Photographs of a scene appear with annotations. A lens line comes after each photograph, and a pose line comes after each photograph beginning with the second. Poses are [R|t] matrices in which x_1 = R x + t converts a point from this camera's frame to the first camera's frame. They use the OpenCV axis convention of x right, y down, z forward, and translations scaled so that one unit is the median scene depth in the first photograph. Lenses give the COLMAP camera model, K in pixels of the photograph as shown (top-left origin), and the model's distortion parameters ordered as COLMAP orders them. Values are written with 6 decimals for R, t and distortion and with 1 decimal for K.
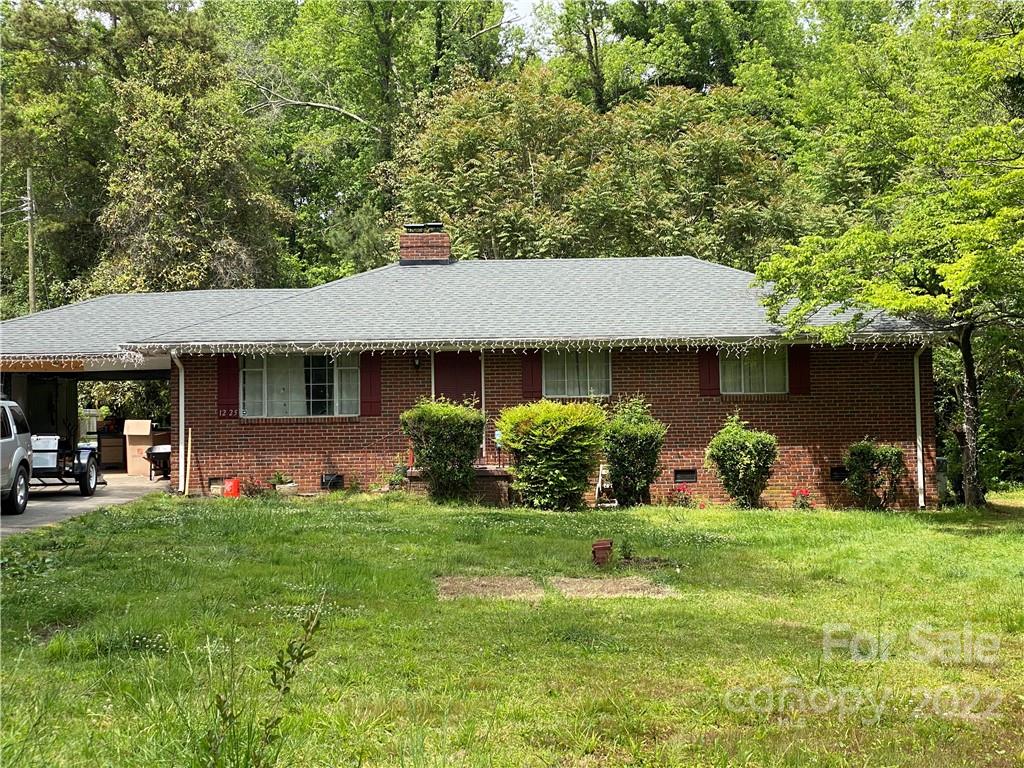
lens RADIAL K [[1519.7, 0, 512.0], [0, 1519.7, 384.0], [0, 0, 1]] dist [-0.044208, 0.397450]
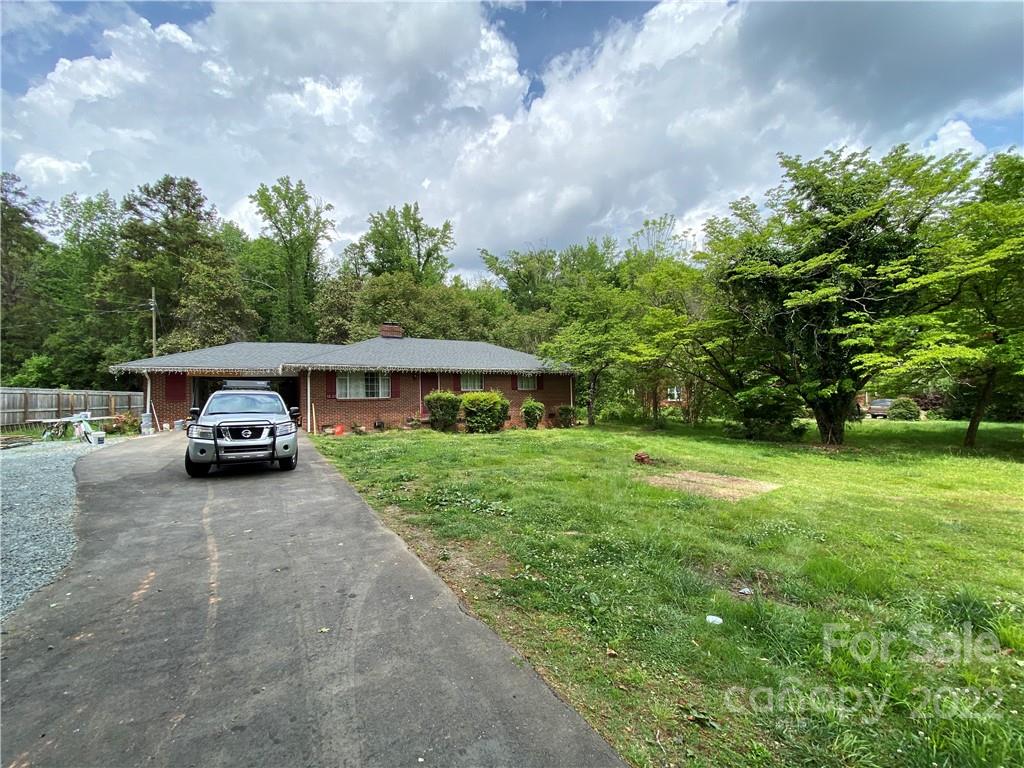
lens RADIAL K [[406.4, 0, 530.2], [0, 406.4, 393.1], [0, 0, 1]] dist [-0.041584, -0.000334]
pose [[0.837006, 0.000991, 0.547193, -0.267255], [-0.010707, 0.999837, 0.014566, 0.002092], [-0.547089, -0.018051, 0.836879, 0.337824]]
